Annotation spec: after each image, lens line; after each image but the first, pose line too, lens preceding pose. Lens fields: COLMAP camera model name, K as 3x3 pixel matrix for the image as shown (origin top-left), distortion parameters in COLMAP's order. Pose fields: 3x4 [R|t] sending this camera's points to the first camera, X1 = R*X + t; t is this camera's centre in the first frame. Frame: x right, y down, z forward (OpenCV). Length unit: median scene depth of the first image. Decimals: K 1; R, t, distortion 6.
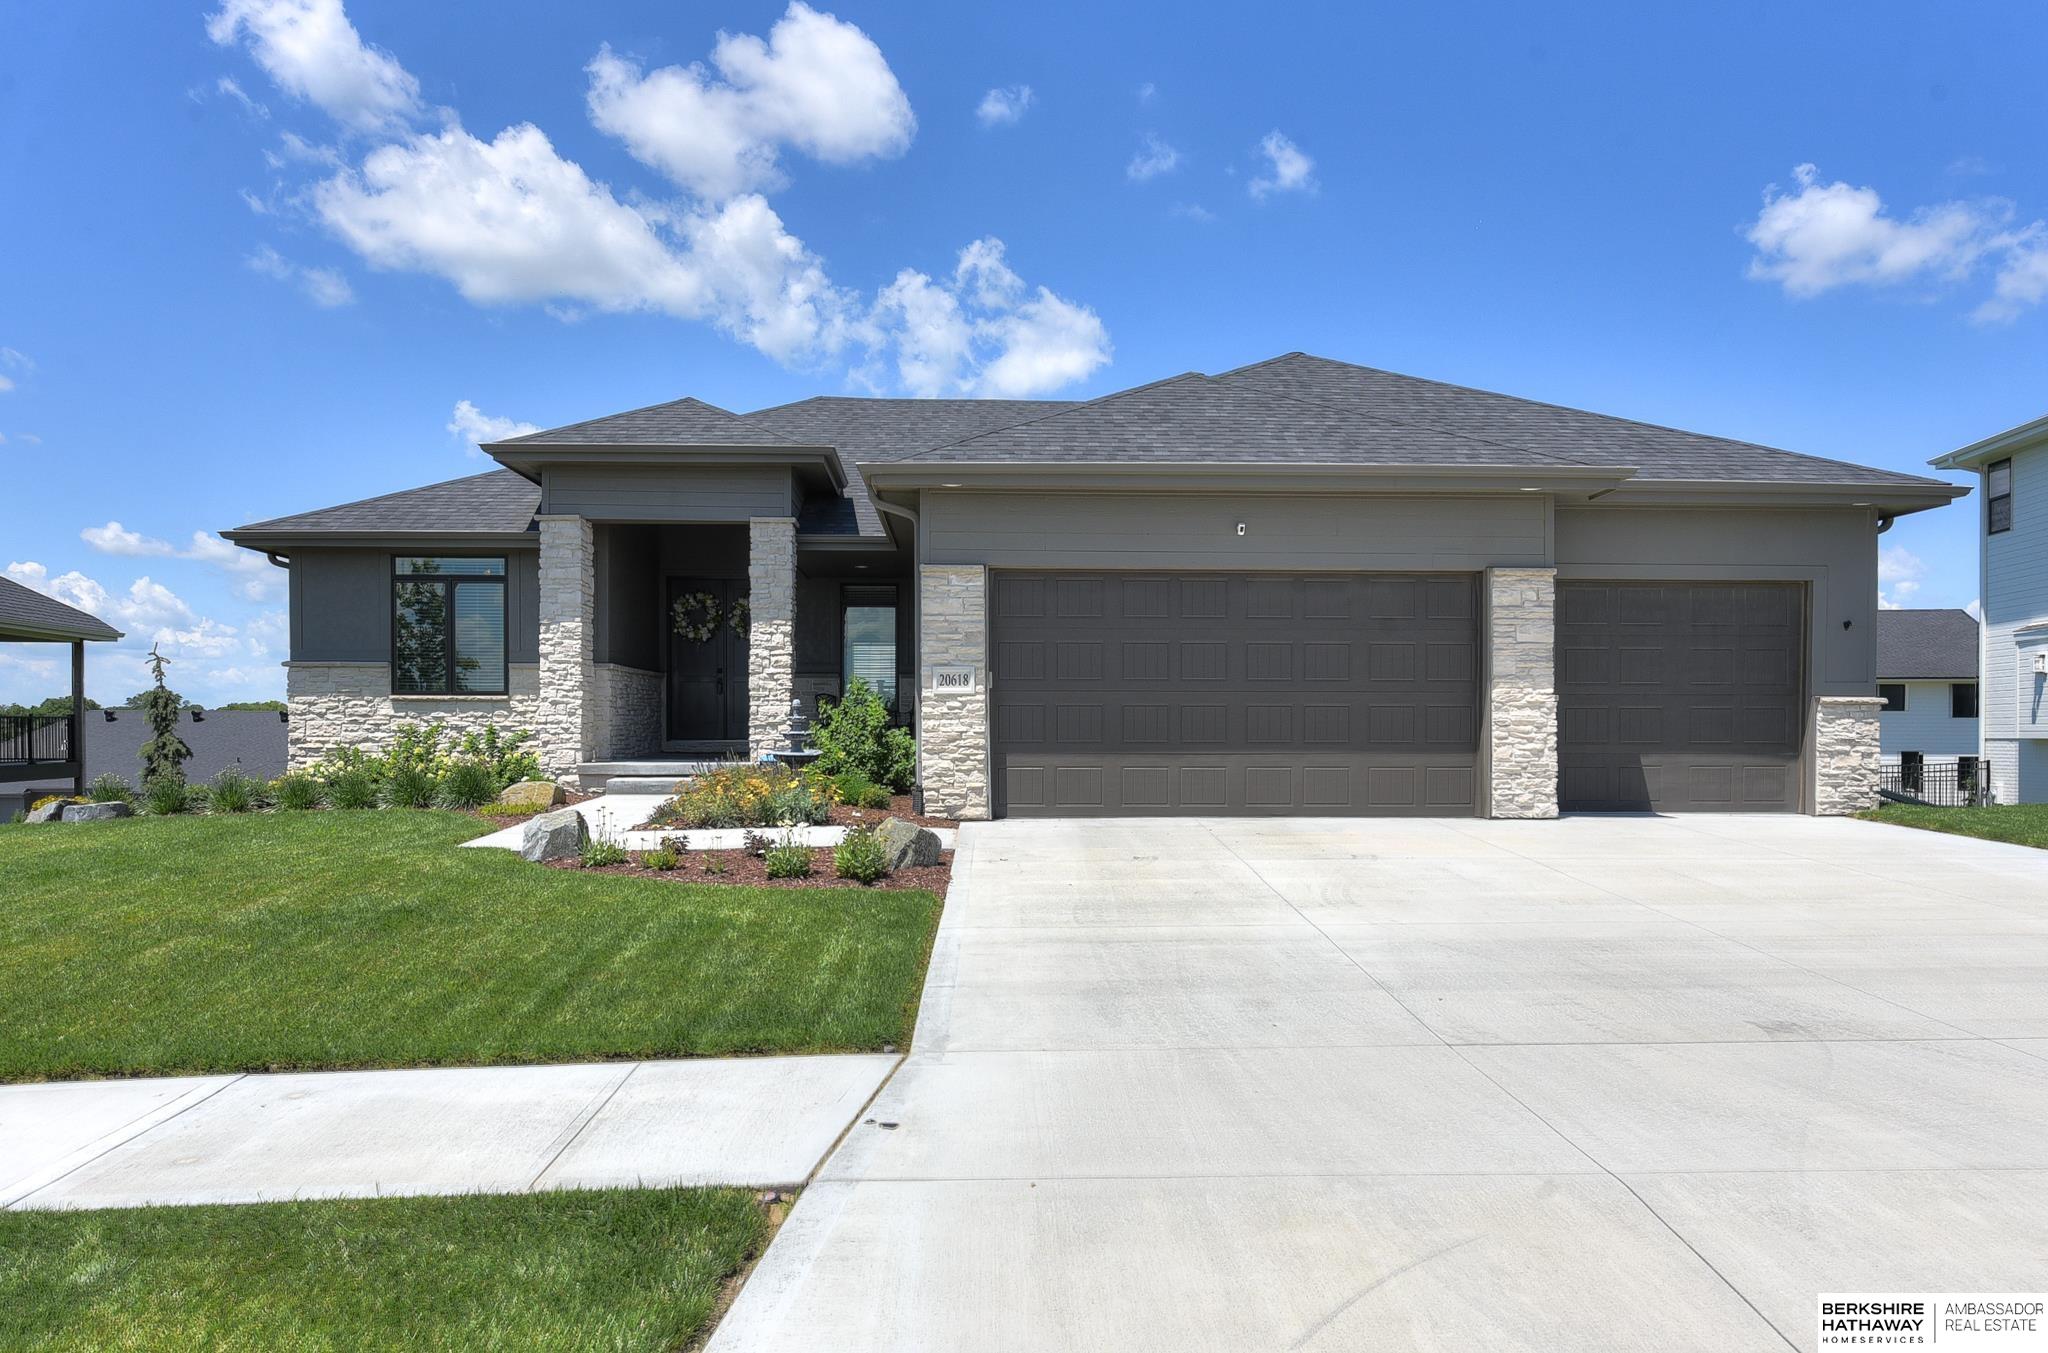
lens RADIAL K [[1406.1, 0, 1020.7], [0, 1406.1, 773.7], [0, 0, 1]] dist [0.005882, 0.003960]
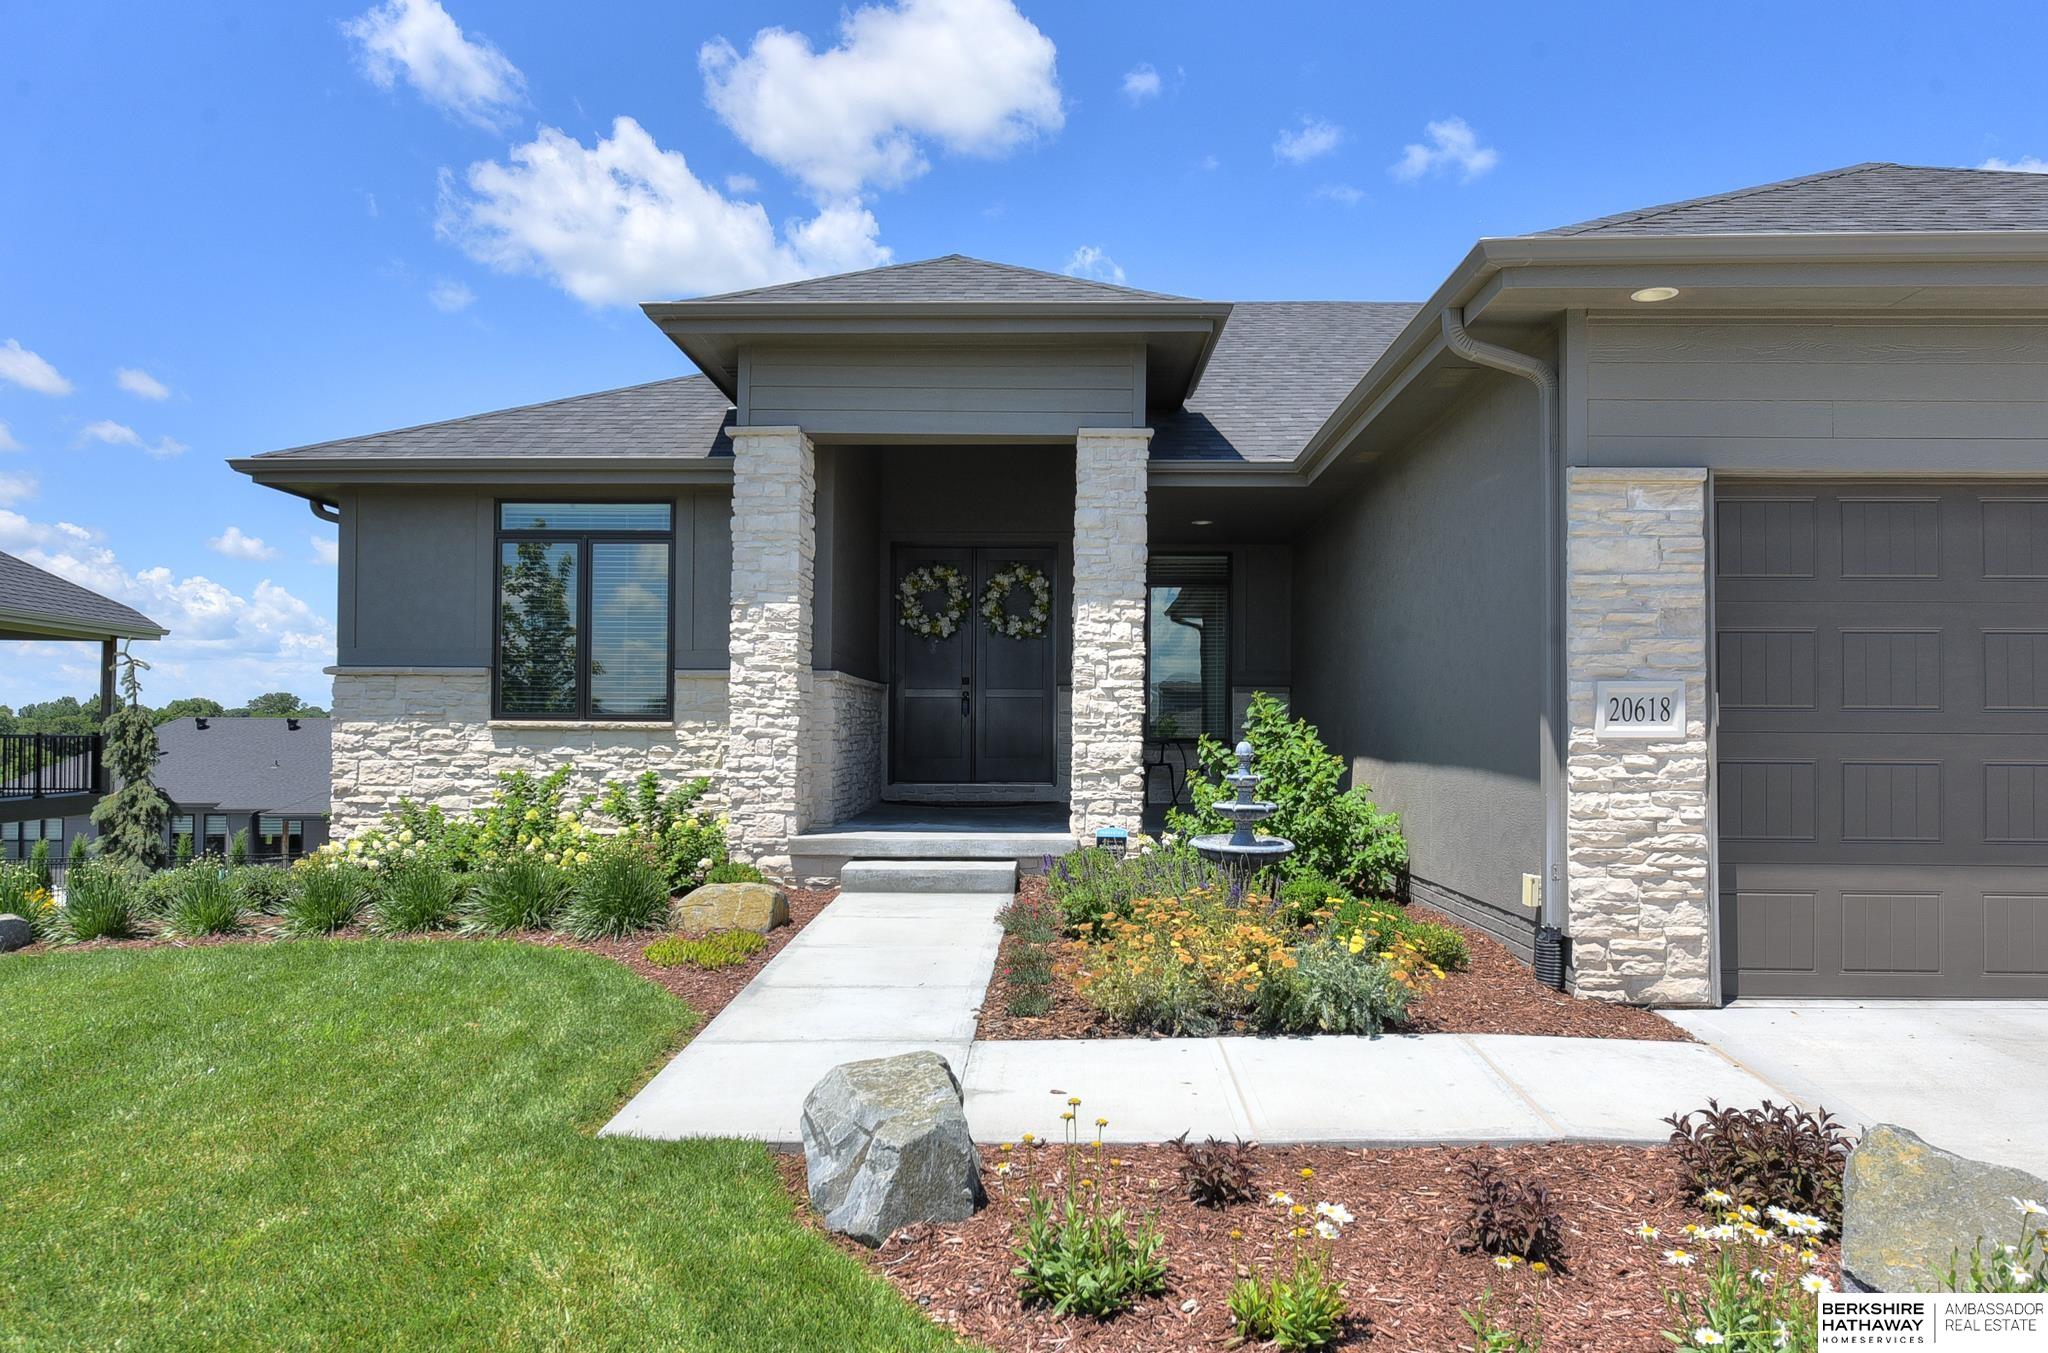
lens RADIAL K [[1424.7, 0, 1031.9], [0, 1424.7, 732.3], [0, 0, 1]] dist [0.010468, 0.001512]
pose [[0.998070, 0.004882, -0.061915, -0.172850], [-0.006924, 0.999437, -0.032817, -0.032380], [0.061720, 0.033182, 0.997542, 0.394095]]
